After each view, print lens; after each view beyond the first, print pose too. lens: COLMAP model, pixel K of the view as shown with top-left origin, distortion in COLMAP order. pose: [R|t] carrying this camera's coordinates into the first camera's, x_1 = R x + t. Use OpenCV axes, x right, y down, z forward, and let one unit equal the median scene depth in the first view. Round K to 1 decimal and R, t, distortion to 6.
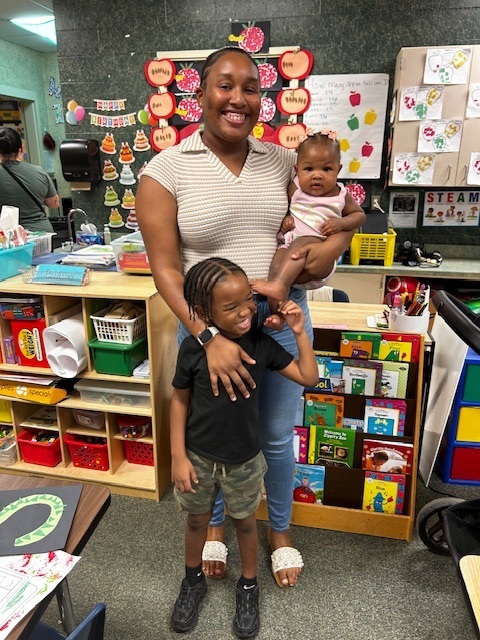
lens RADIAL K [[479.7, 0, 239.5], [0, 479.7, 323.5], [0, 0, 1]] dist [0.014645, -0.027072]
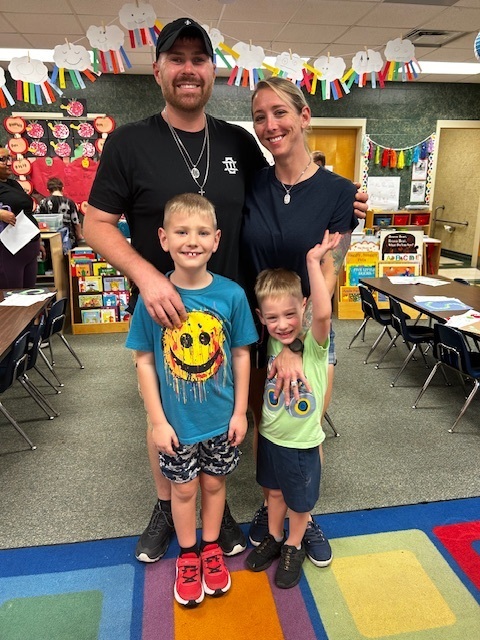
lens RADIAL K [[479.7, 0, 243.7], [0, 479.7, 317.7], [0, 0, 1]] dist [0.014645, -0.027072]
pose [[0.939878, -0.104385, 0.325166, -0.041918], [0.114953, 0.993281, -0.013403, 0.206982], [-0.321582, 0.049976, 0.945562, -0.691809]]
